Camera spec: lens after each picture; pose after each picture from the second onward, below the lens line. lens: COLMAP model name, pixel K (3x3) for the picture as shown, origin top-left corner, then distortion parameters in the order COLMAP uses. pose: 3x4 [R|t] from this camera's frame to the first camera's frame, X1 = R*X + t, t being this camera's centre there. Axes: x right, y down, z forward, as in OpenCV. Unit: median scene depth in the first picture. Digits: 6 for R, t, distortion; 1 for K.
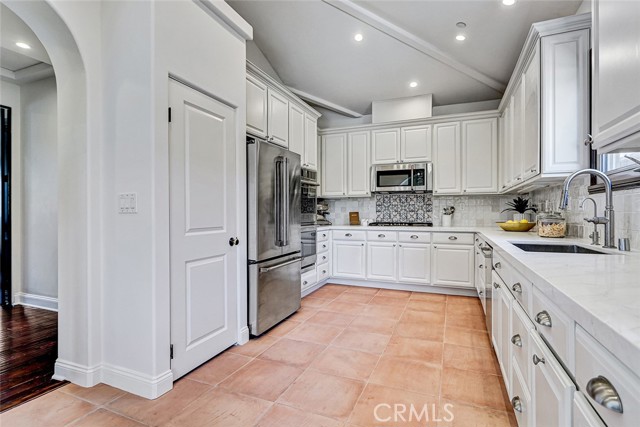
lens RADIAL K [[326.2, 0, 306.3], [0, 326.2, 212.6], [0, 0, 1]] dist [0.004569, -0.001478]
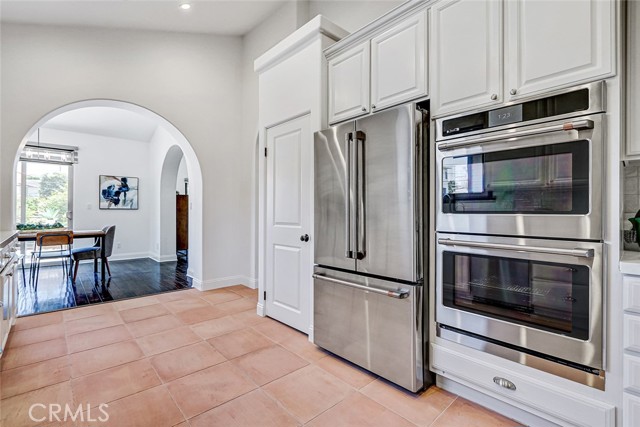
lens RADIAL K [[296.7, 0, 321.6], [0, 296.7, 210.0], [0, 0, 1]] dist [-0.000957, -0.000408]
pose [[-0.392588, -0.003255, -0.919709, 0.524817], [-0.001311, 0.999995, -0.002980, -0.000441], [0.919714, 0.000036, -0.392590, 1.141198]]
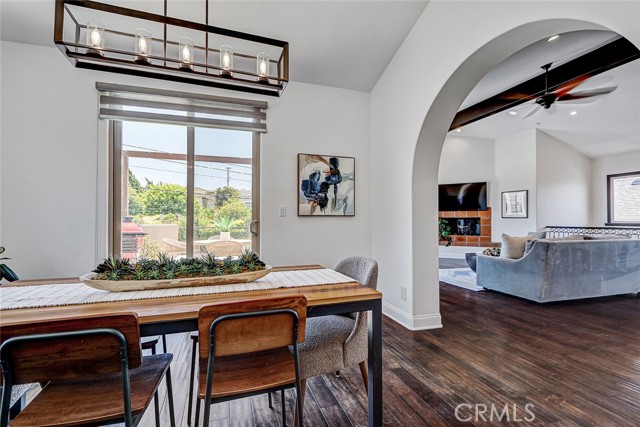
lens RADIAL K [[296.7, 0, 320.5], [0, 296.7, 217.2], [0, 0, 1]] dist [-0.000957, -0.000408]
pose [[-0.732949, -0.001590, -0.680281, 0.358887], [0.002828, 0.999982, -0.005384, -0.000620], [0.680277, -0.005870, -0.732931, 0.761536]]
